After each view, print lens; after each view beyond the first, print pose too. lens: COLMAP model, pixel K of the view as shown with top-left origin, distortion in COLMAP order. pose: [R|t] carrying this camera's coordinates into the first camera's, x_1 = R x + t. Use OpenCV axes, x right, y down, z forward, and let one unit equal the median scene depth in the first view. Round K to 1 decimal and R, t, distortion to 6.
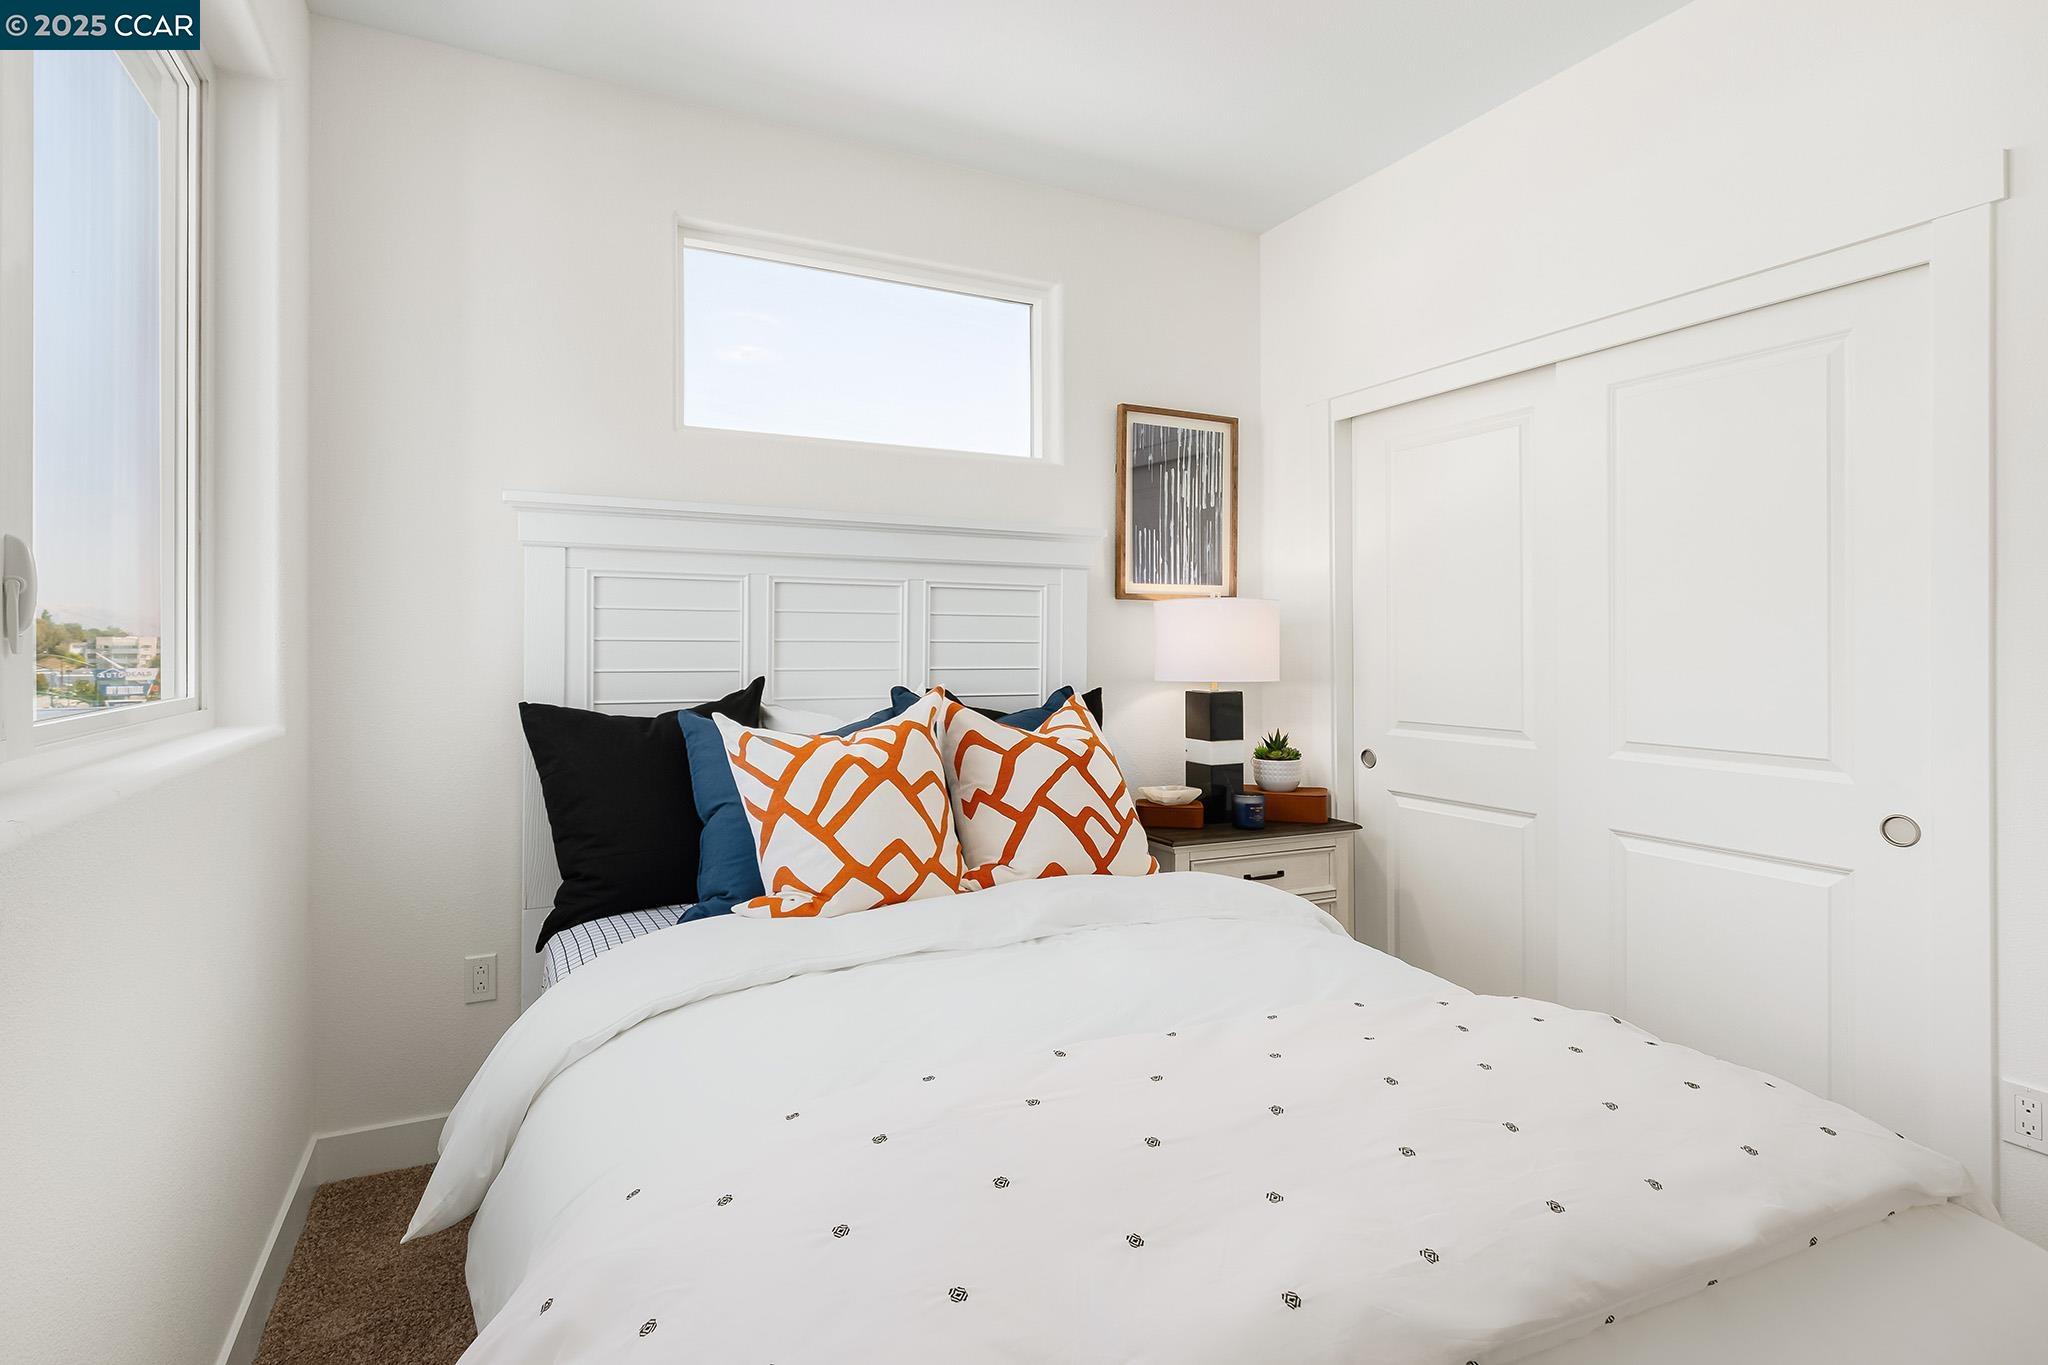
lens RADIAL K [[971.7, 0, 991.0], [0, 971.7, 636.4], [0, 0, 1]] dist [0.001910, -0.001244]
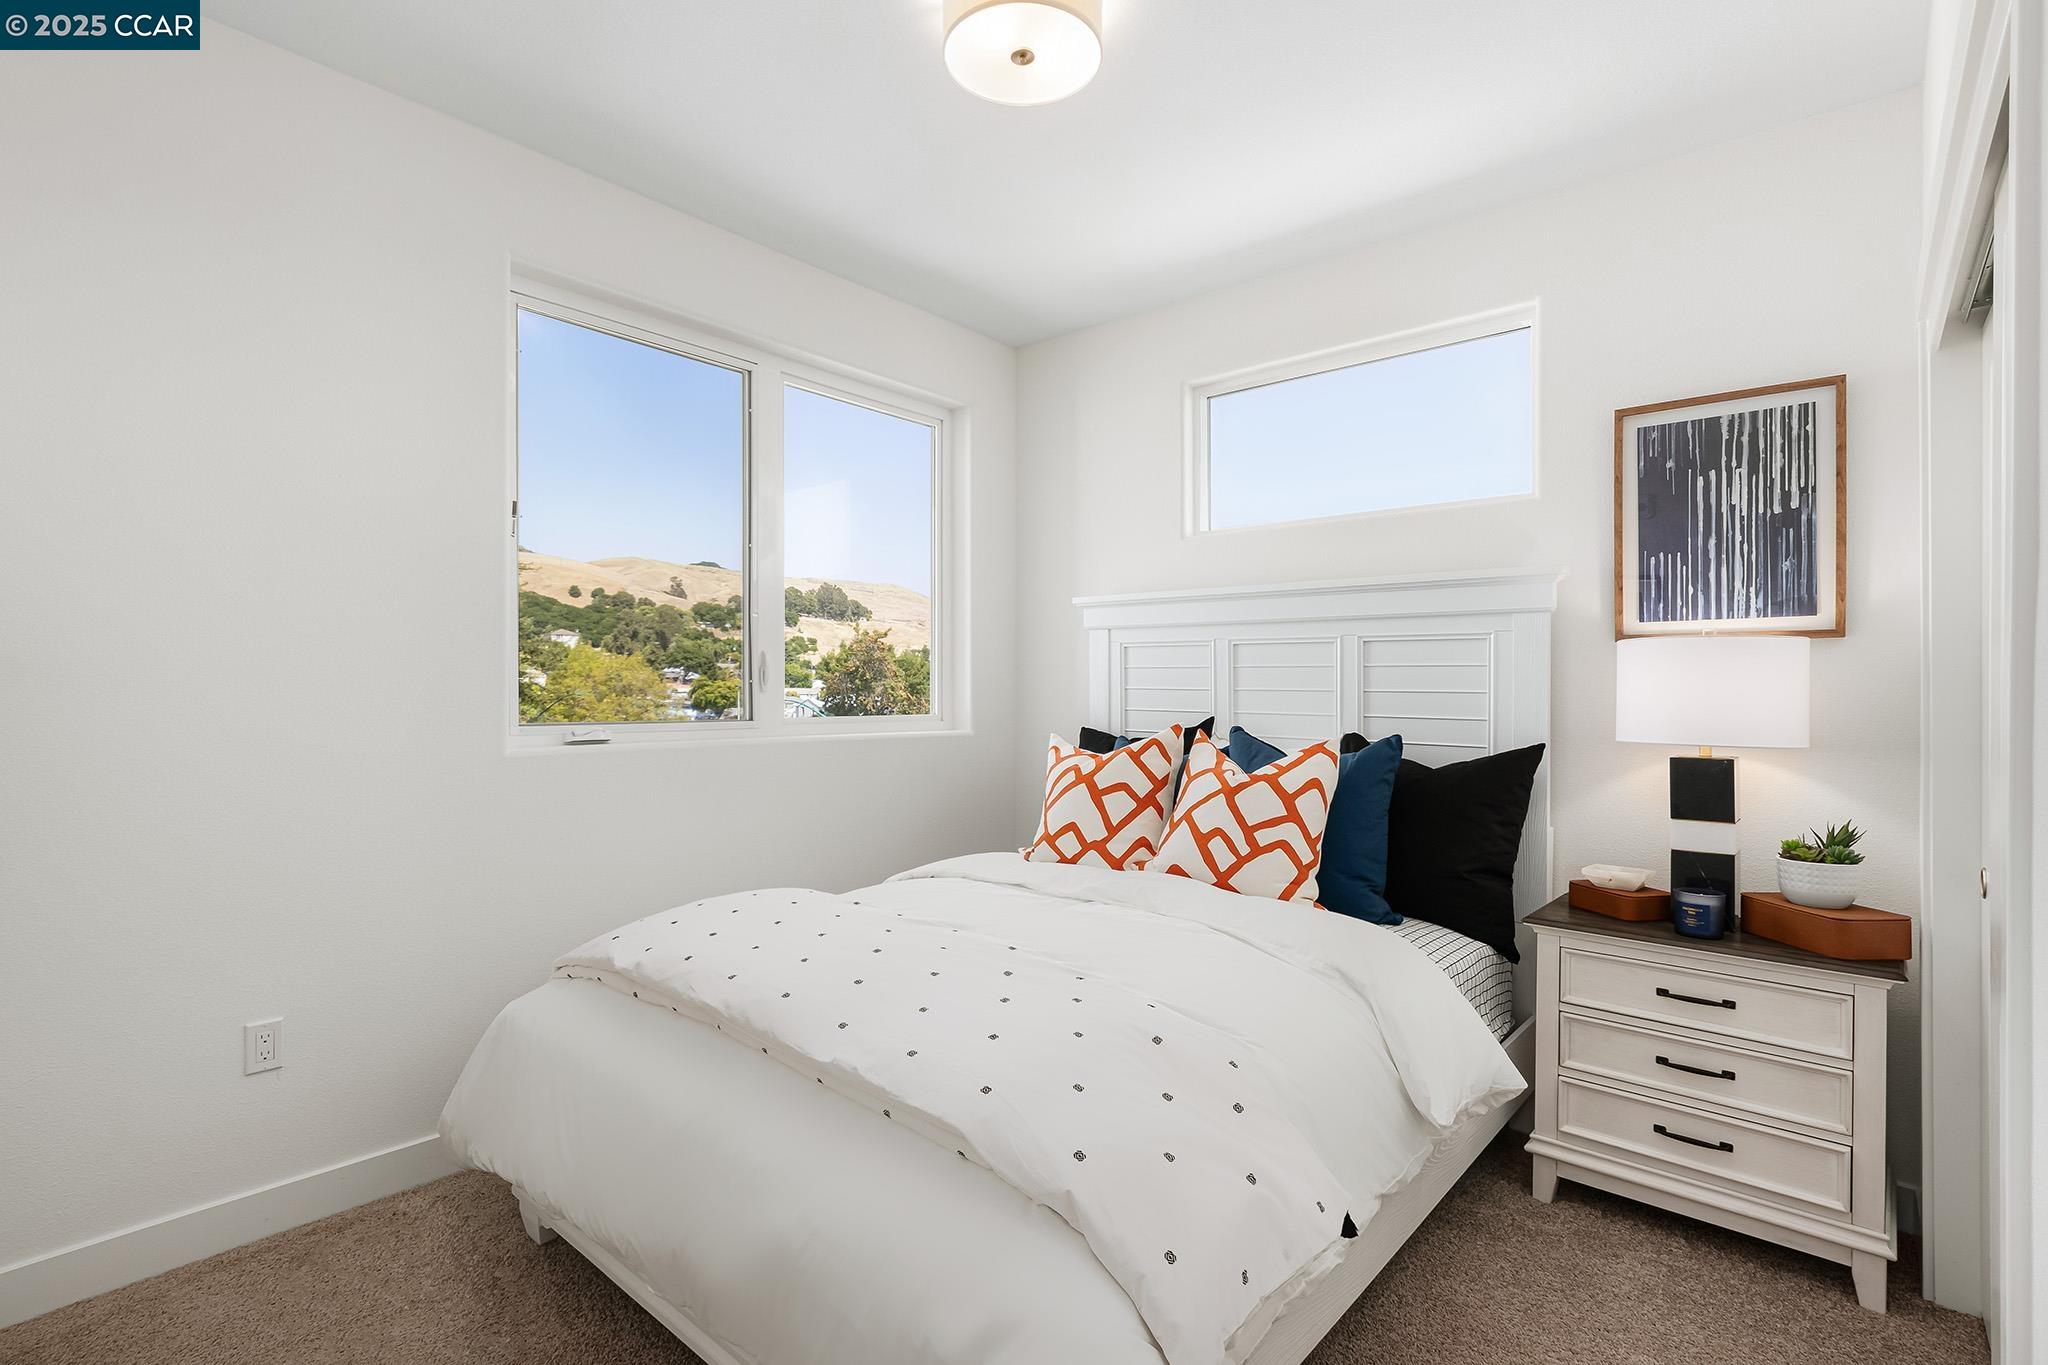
lens RADIAL K [[971.7, 0, 1038.1], [0, 971.7, 691.1], [0, 0, 1]] dist [0.001910, -0.001244]
pose [[0.410701, 0.000882, -0.911770, 0.694716], [-0.004213, 0.999991, -0.000931, 0.006704], [0.911760, 0.004223, 0.410701, 0.197297]]
